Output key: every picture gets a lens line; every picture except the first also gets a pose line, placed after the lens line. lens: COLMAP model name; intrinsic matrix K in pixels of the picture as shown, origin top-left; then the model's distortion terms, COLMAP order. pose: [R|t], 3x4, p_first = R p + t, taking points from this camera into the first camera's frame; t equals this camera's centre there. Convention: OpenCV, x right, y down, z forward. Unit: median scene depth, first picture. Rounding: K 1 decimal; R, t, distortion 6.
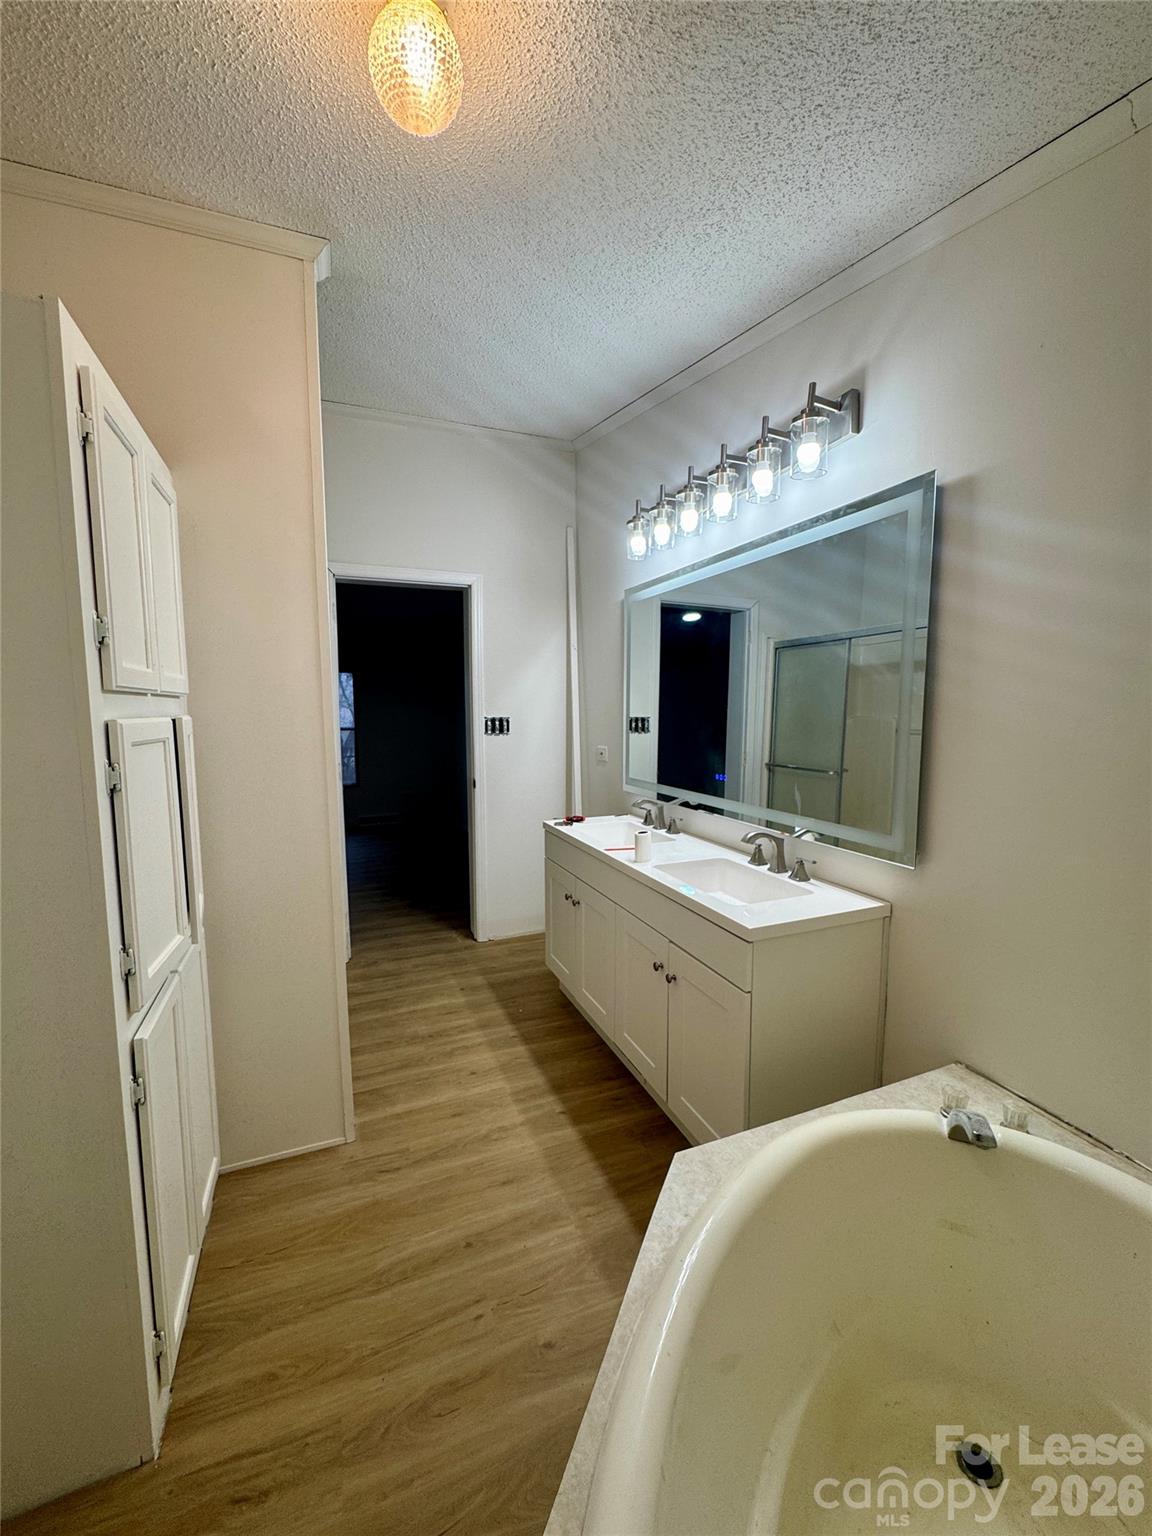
lens RADIAL K [[612.6, 0, 567.0], [0, 612.6, 772.8], [0, 0, 1]] dist [-0.005841, 0.000217]
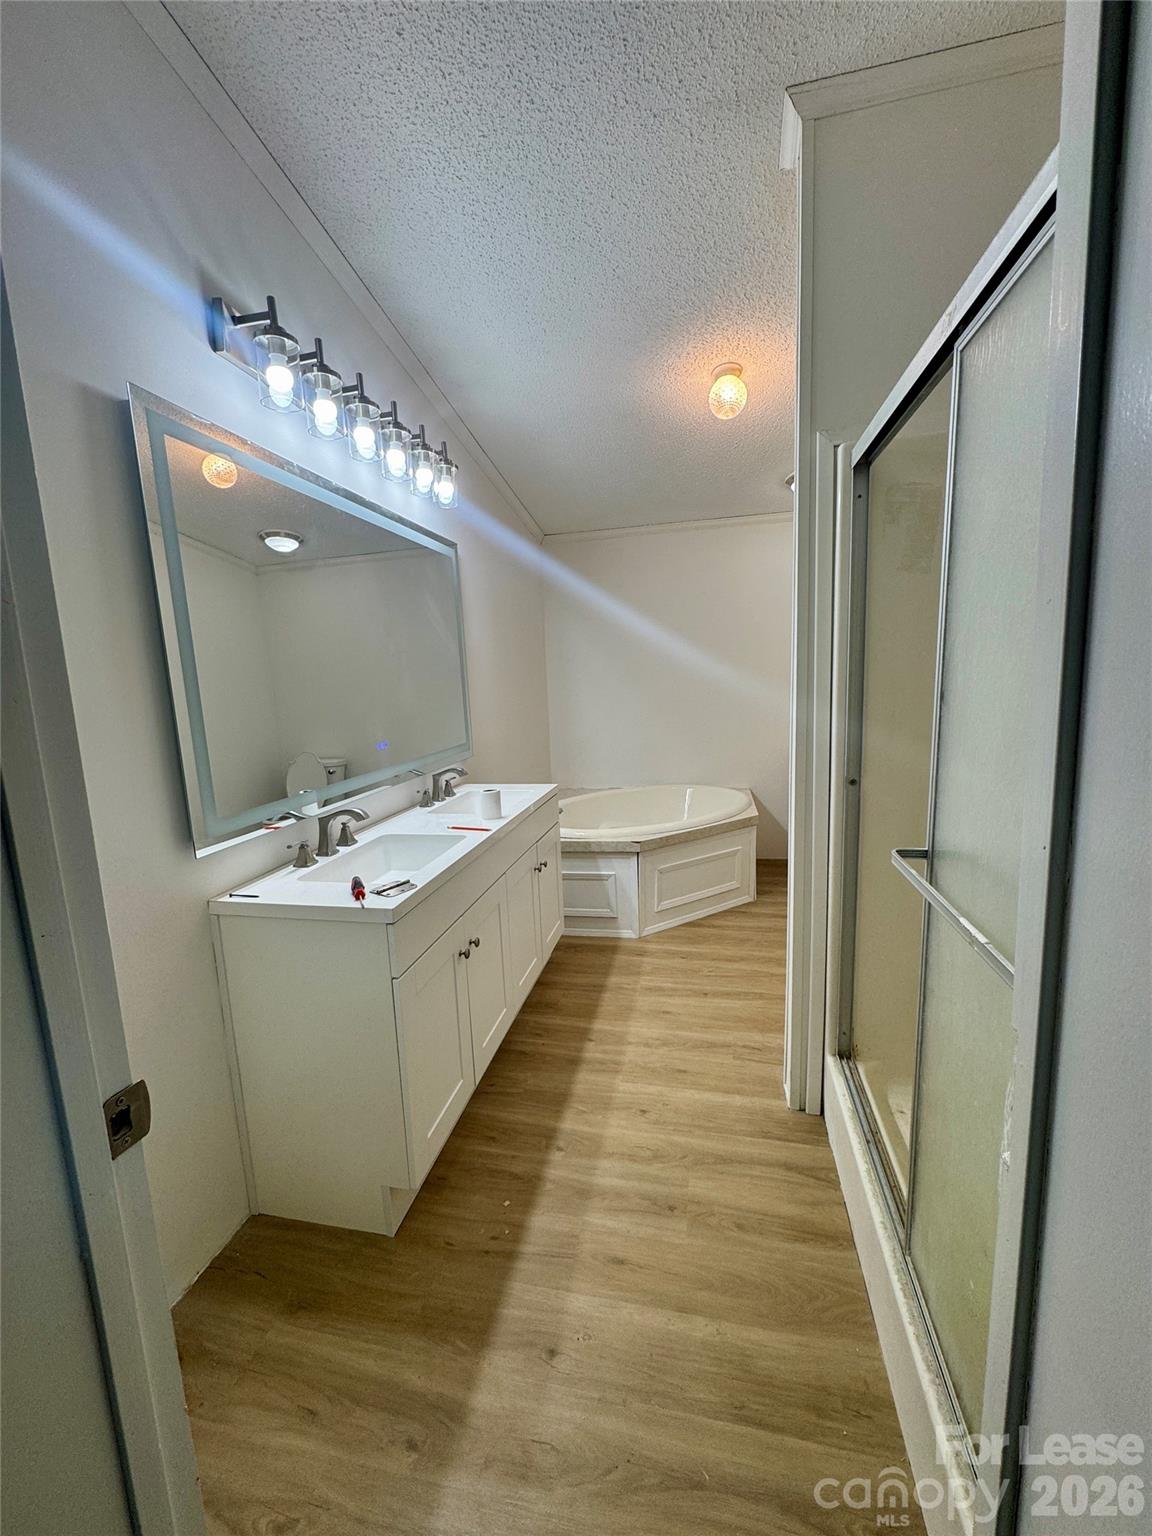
lens RADIAL K [[612.6, 0, 566.6], [0, 612.6, 767.1], [0, 0, 1]] dist [-0.005841, 0.000217]
pose [[-0.821796, -0.058836, 0.566735, -0.505380], [0.092501, 0.967683, 0.234592, -0.155849], [-0.562223, 0.245210, -0.789796, 1.591198]]
